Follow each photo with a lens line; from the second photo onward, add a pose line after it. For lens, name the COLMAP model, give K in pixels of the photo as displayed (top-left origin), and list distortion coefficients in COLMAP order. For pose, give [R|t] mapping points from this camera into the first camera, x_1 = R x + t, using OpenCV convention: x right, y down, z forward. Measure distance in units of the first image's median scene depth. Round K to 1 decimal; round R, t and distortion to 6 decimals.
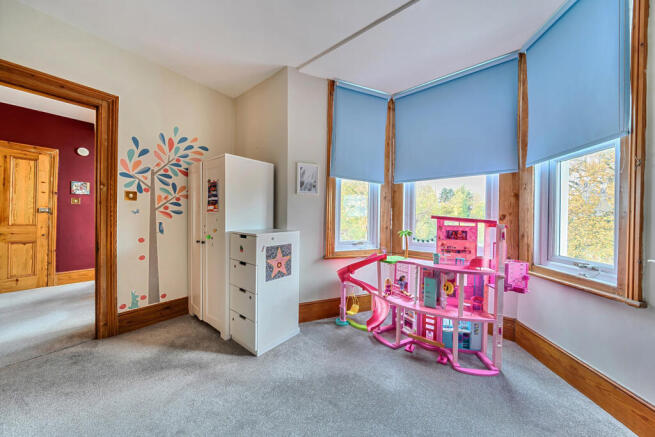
lens RADIAL K [[222.4, 0, 329.0], [0, 222.4, 215.1], [0, 0, 1]] dist [-0.001053, -0.000019]
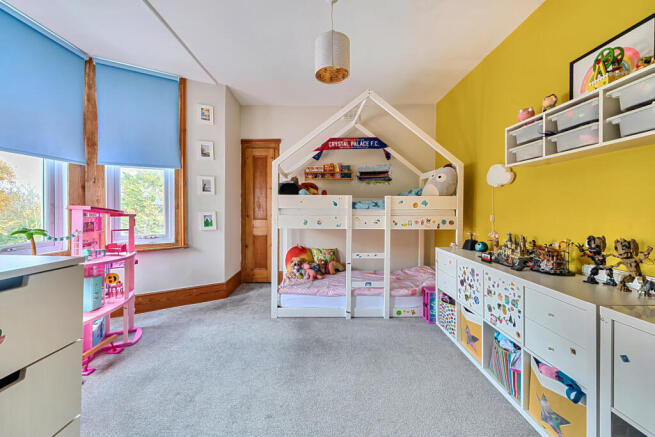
lens RADIAL K [[245.4, 0, 326.9], [0, 245.4, 212.8], [0, 0, 1]] dist [0.001787, -0.000257]
pose [[-0.620181, -0.007503, 0.784423, -0.848110], [0.002149, 0.999934, 0.011263, 0.025256], [-0.784456, 0.008671, -0.620124, 0.858703]]
